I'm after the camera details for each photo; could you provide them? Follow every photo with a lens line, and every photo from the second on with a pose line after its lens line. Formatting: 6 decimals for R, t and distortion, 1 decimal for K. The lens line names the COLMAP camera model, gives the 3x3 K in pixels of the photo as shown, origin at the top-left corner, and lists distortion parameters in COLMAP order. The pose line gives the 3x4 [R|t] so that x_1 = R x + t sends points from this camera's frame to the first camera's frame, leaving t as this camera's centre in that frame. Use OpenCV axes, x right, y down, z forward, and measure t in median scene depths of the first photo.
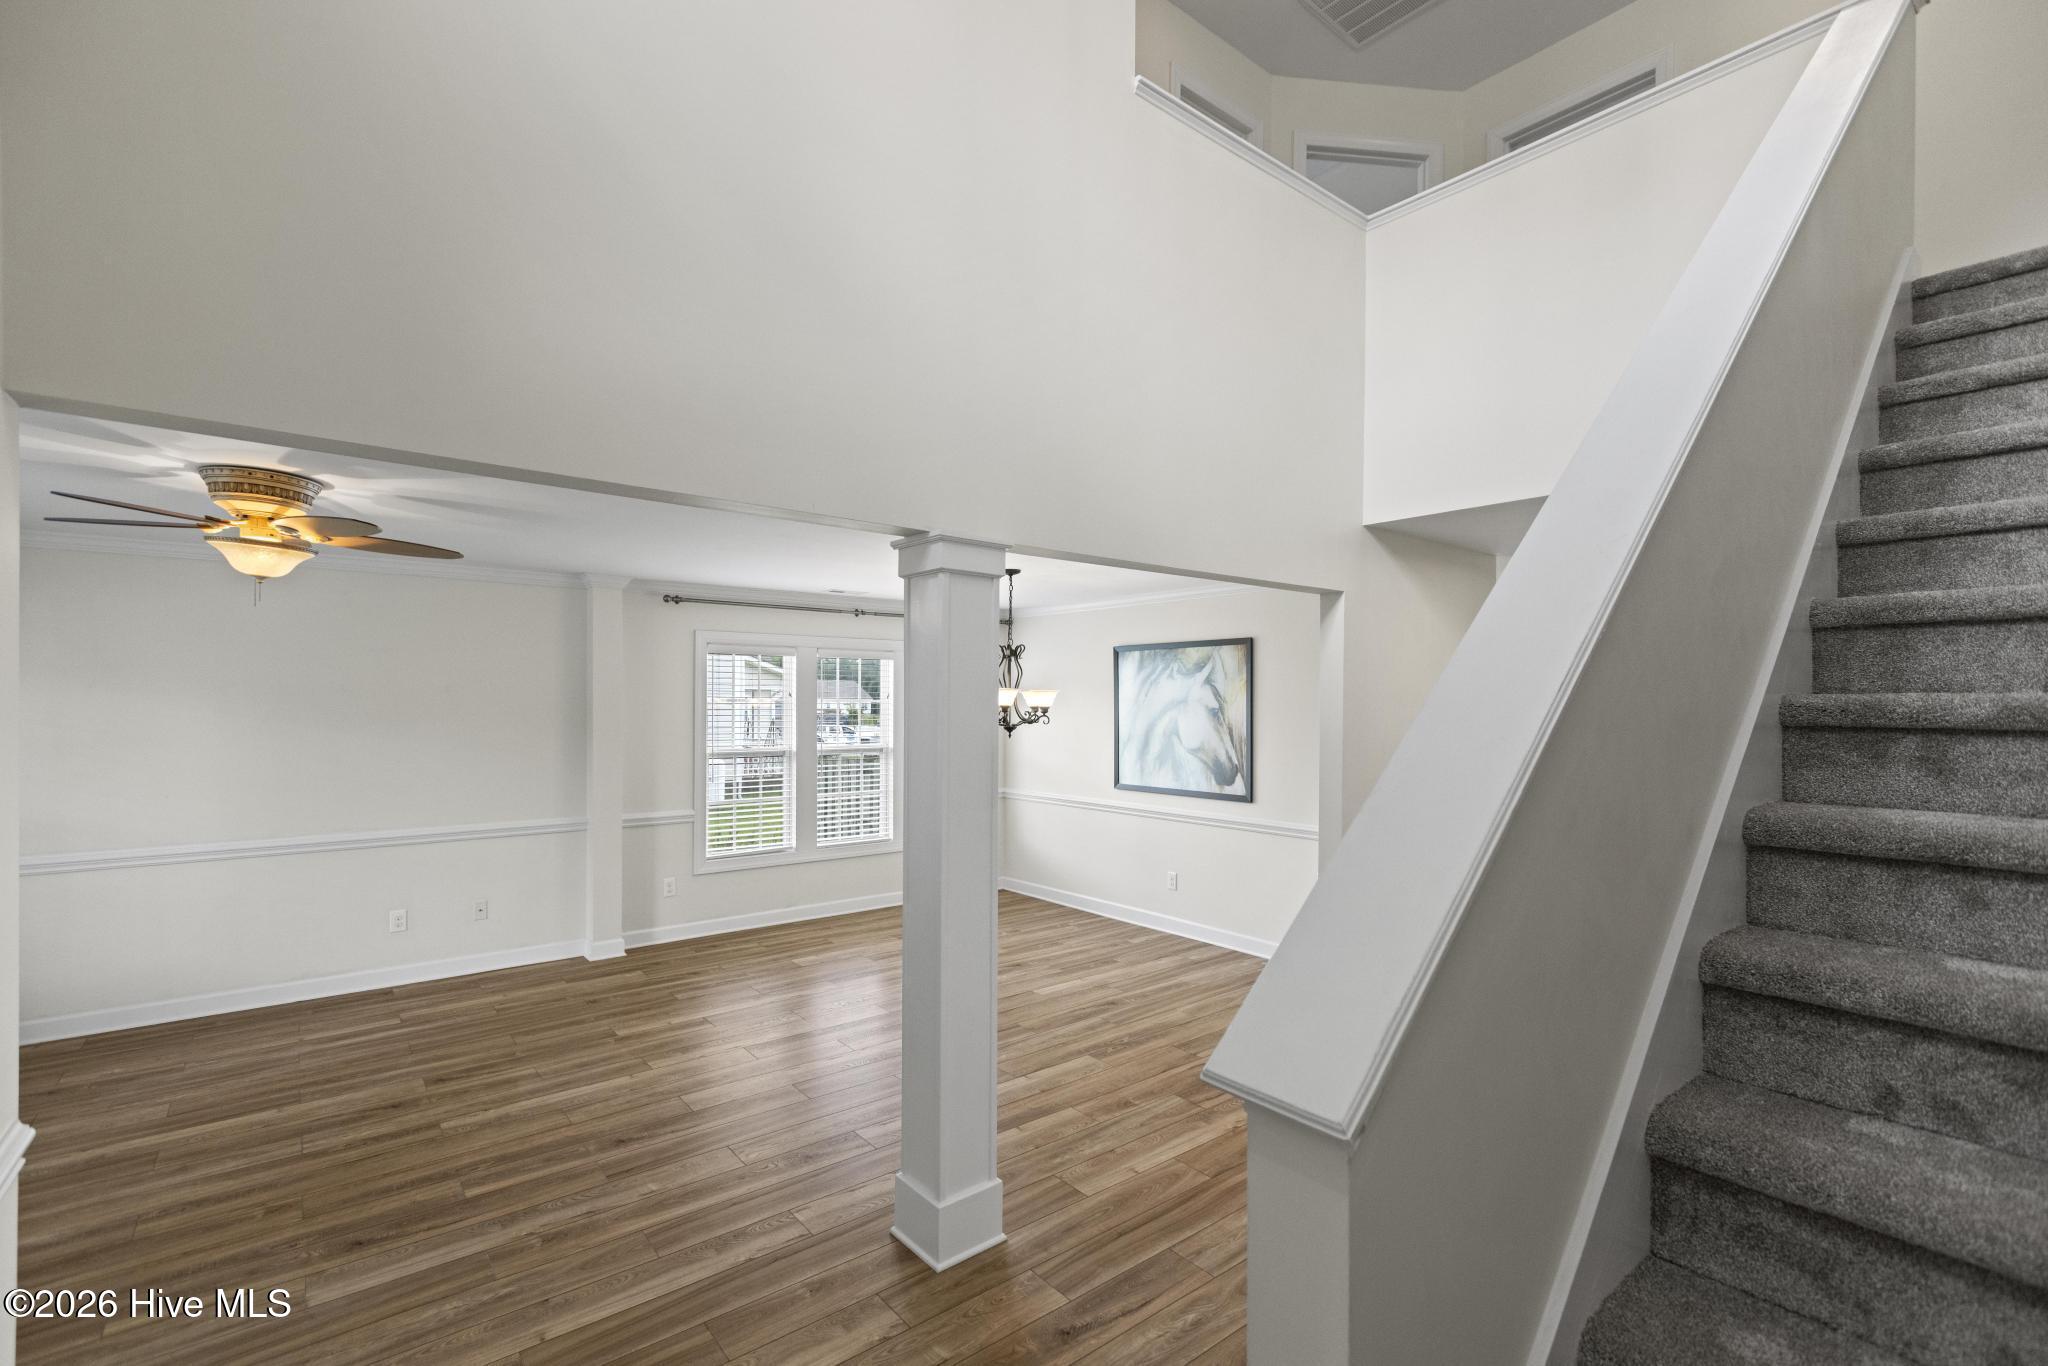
lens RADIAL K [[909.4, 0, 1104.4], [0, 909.4, 721.6], [0, 0, 1]] dist [0.008631, -0.000711]
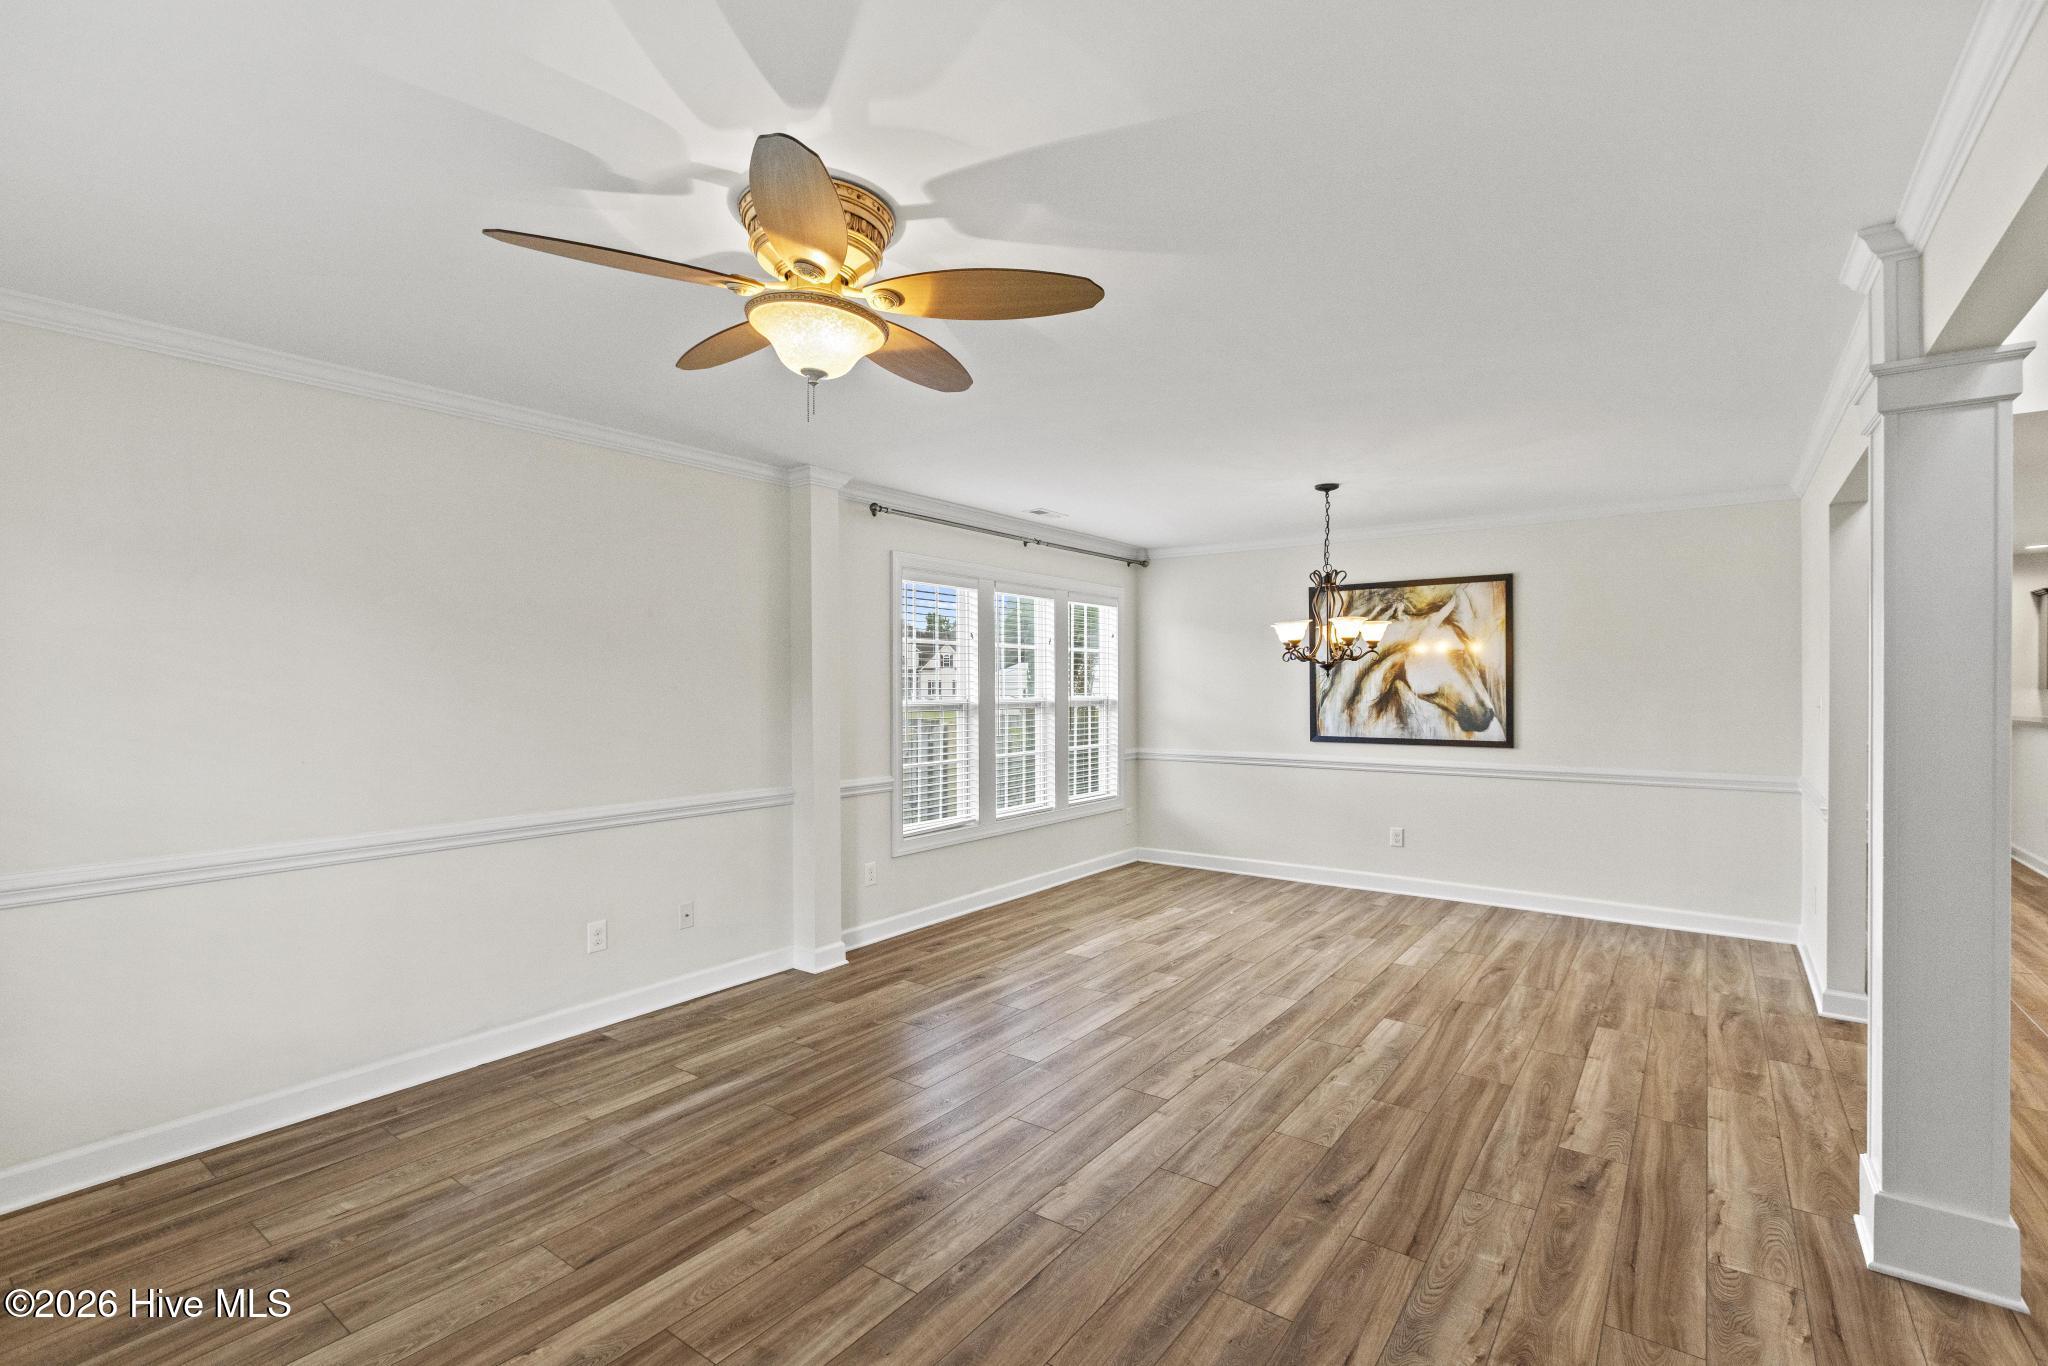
lens RADIAL K [[909.4, 0, 1099.1], [0, 909.4, 693.5], [0, 0, 1]] dist [0.008631, -0.000711]
pose [[0.968658, -0.008520, 0.248252, -0.533797], [0.010797, 0.999911, -0.007810, 0.038329], [-0.248163, 0.010246, 0.968664, 0.207960]]
